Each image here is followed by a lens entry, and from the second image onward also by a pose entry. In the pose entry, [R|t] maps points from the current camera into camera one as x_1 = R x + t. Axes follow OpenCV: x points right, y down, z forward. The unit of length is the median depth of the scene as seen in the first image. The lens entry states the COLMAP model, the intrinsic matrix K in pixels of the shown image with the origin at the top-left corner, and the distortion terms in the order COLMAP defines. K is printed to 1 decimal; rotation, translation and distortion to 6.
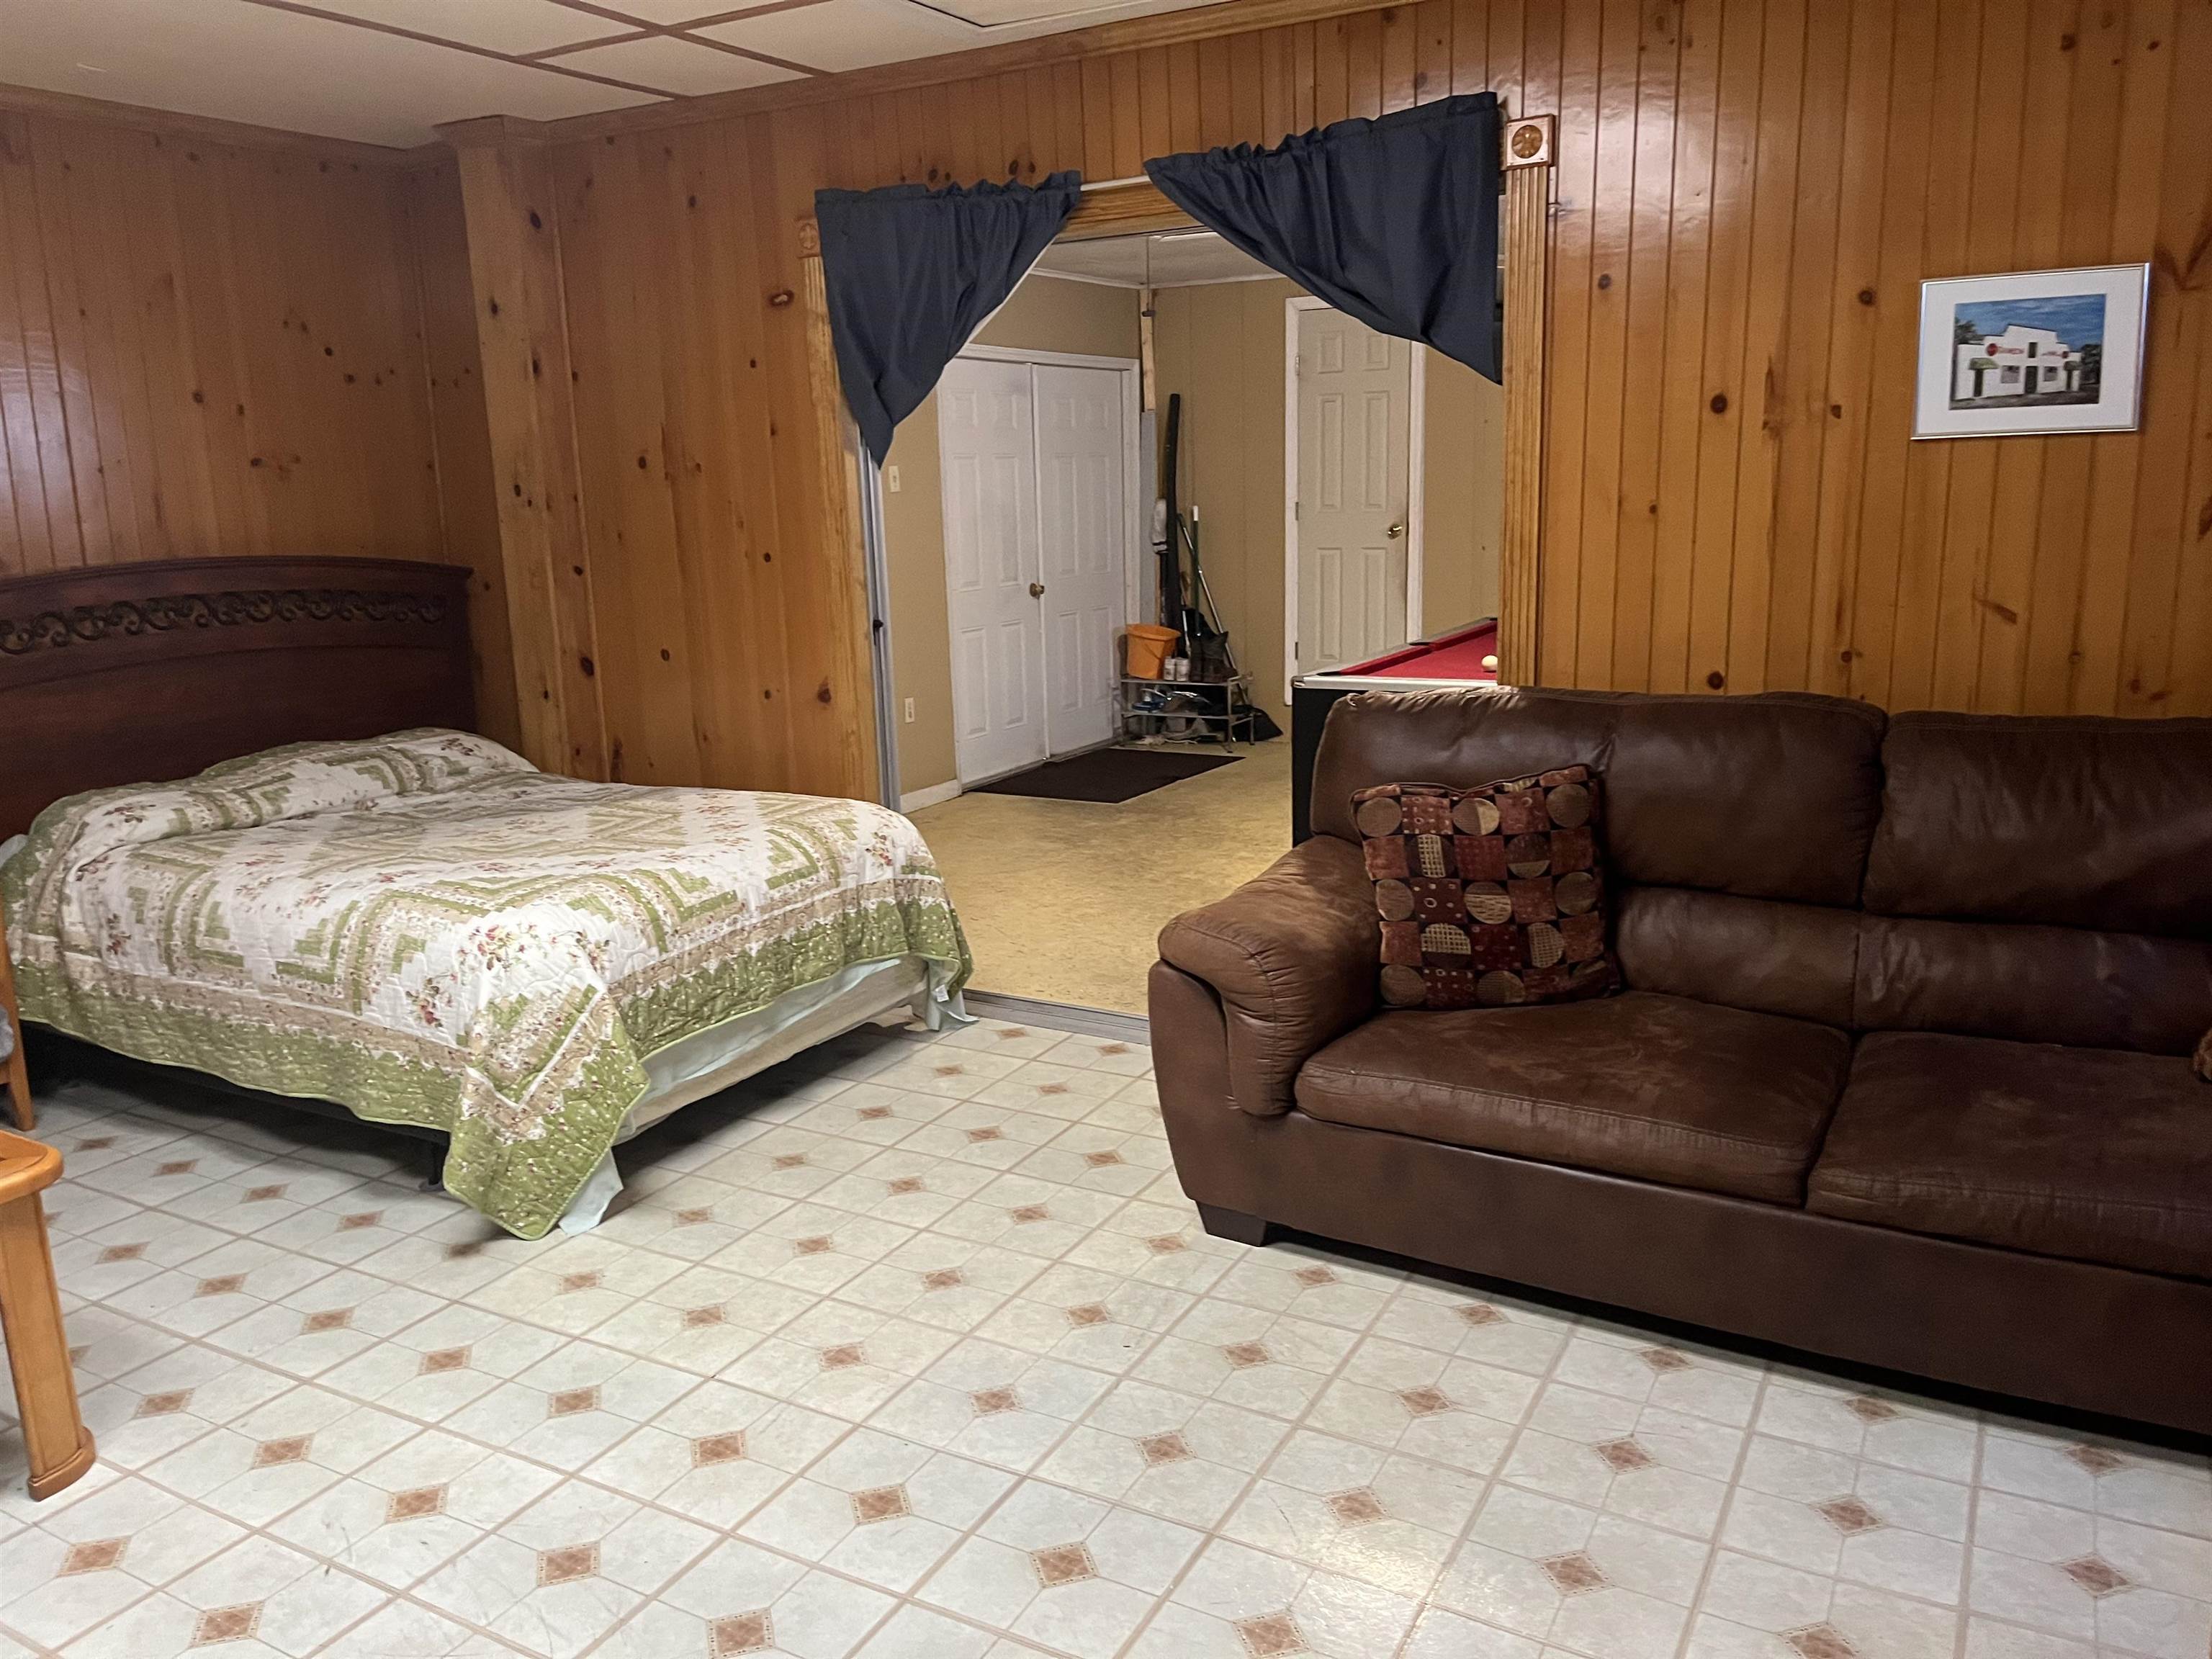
lens RADIAL K [[1685.5, 0, 1094.9], [0, 1685.5, 818.1], [0, 0, 1]] dist [0.067090, -0.037069]
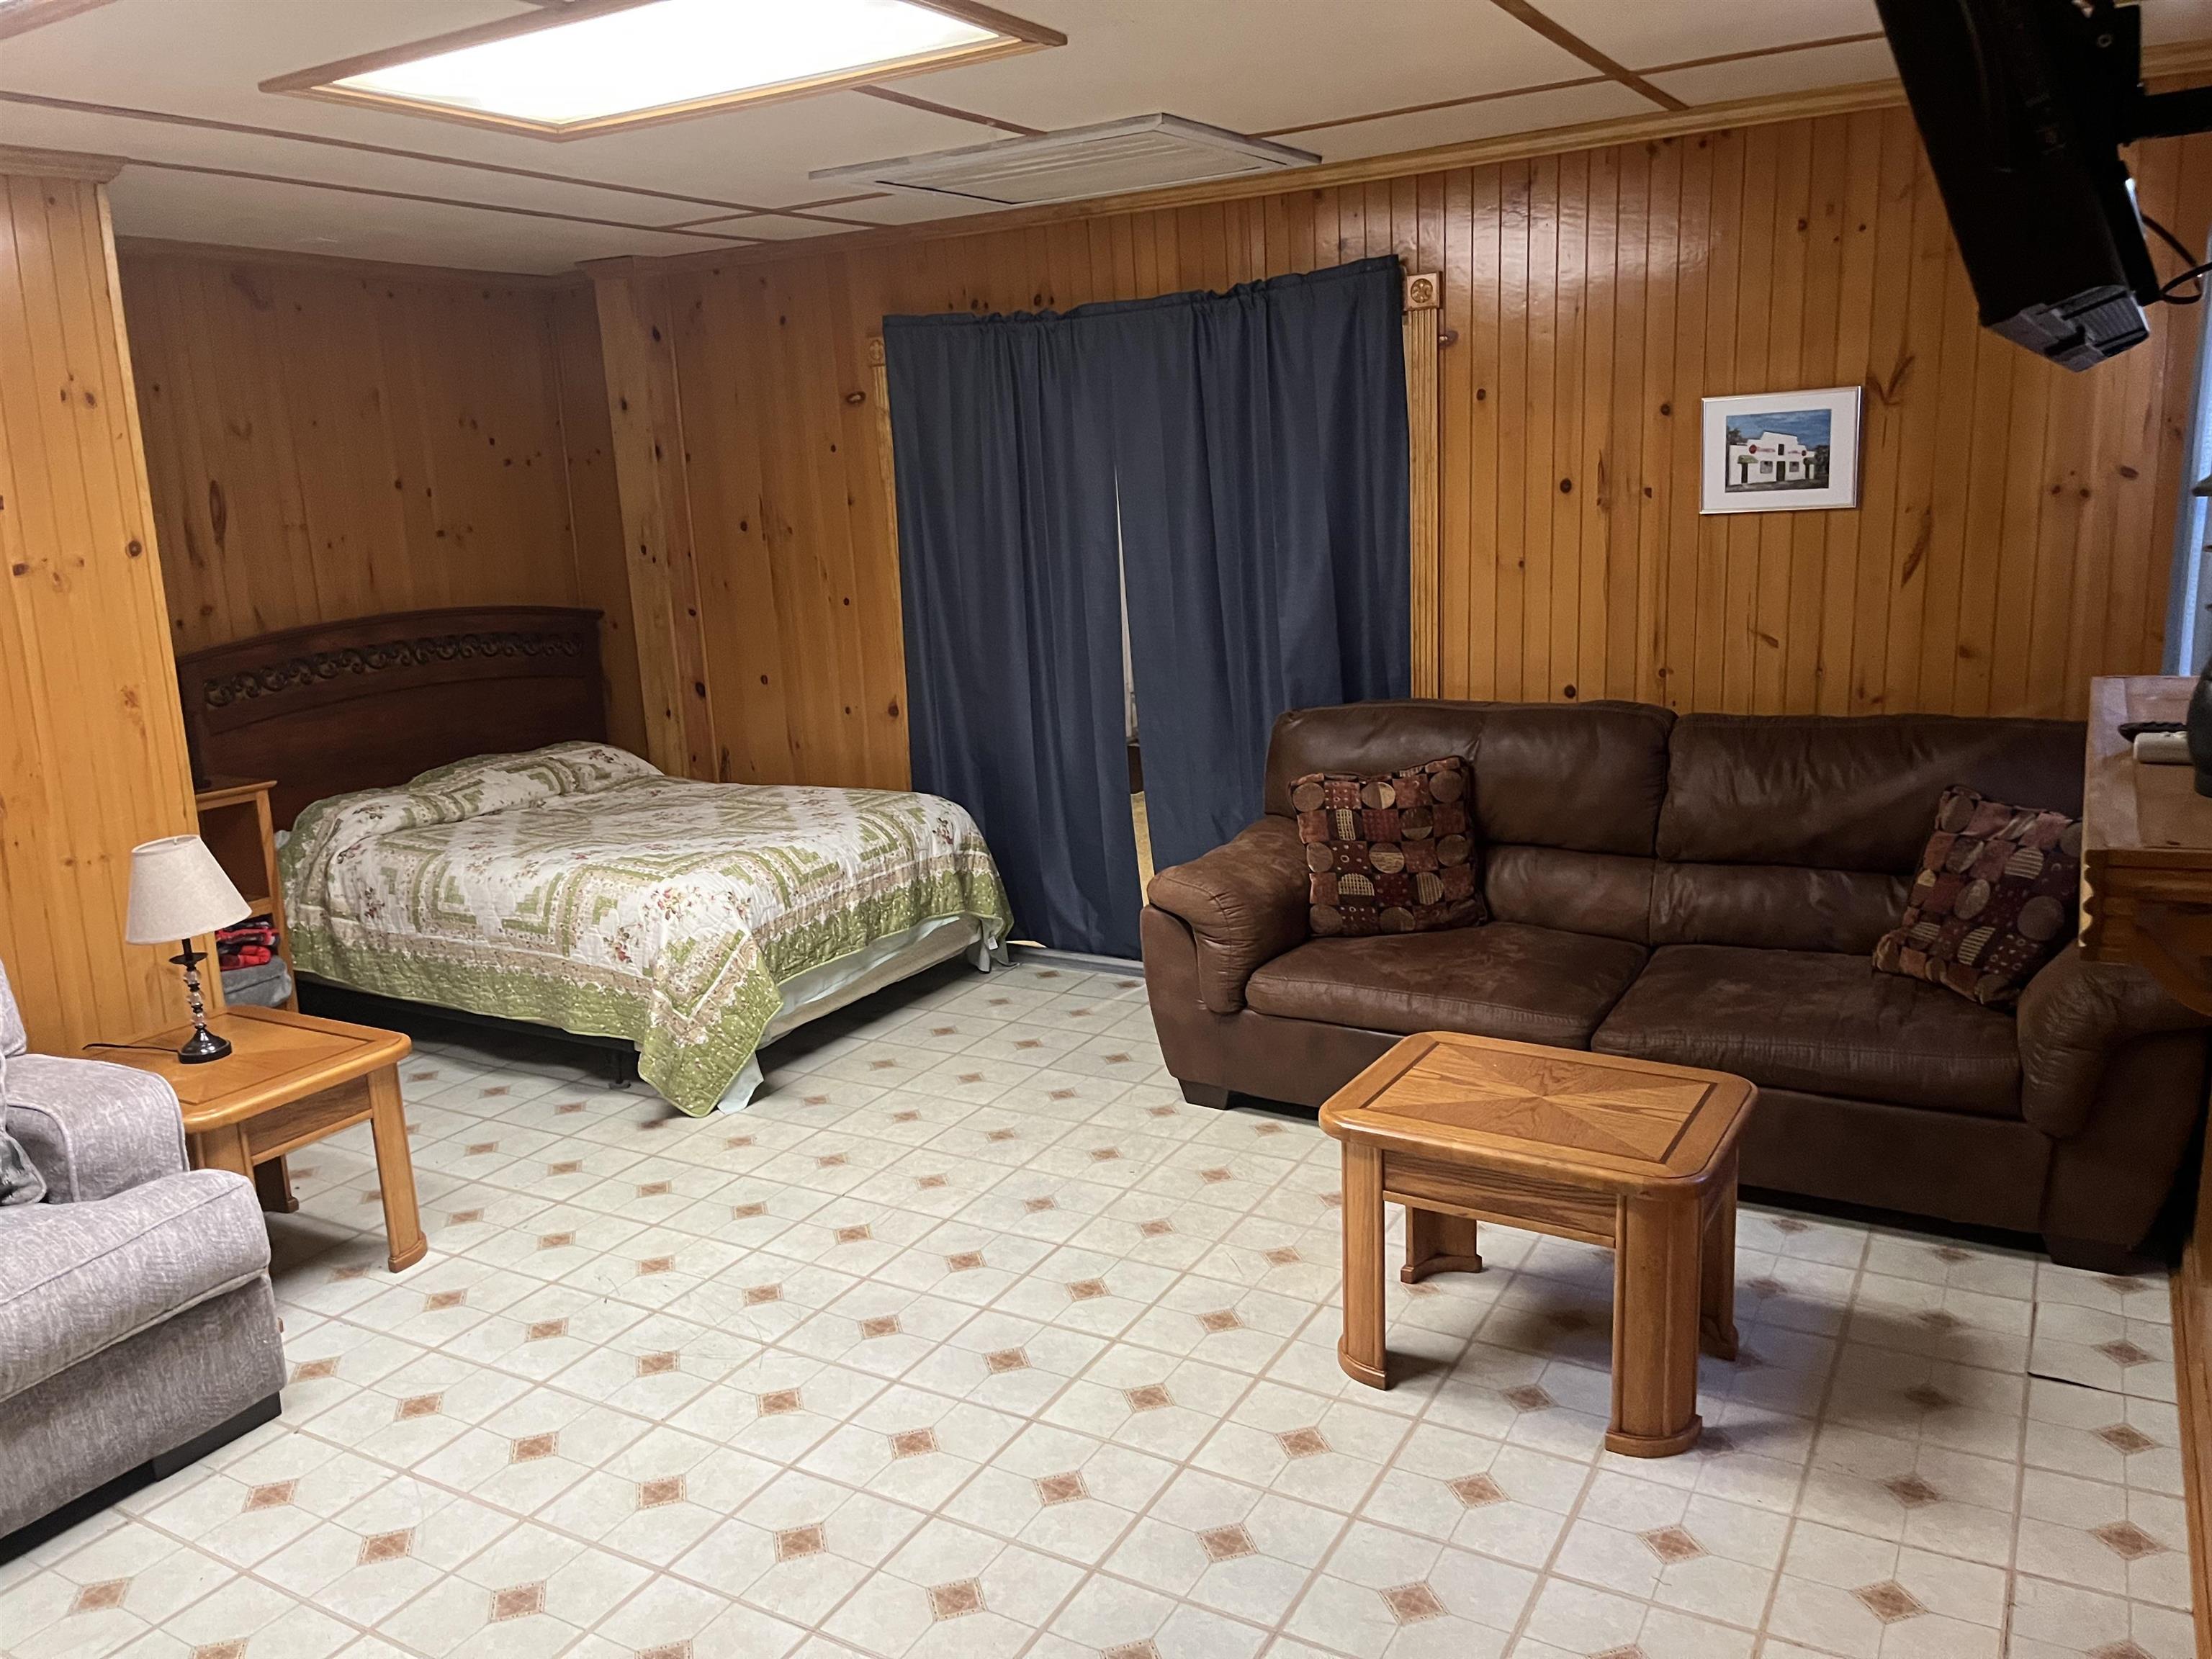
lens RADIAL K [[1685.5, 0, 1113.5], [0, 1685.5, 834.9], [0, 0, 1]] dist [0.067090, -0.037069]
pose [[0.999820, -0.016792, -0.008848, 0.017946], [0.016914, 0.999761, 0.013883, 0.007339], [0.008613, -0.014030, 0.999864, -0.356997]]
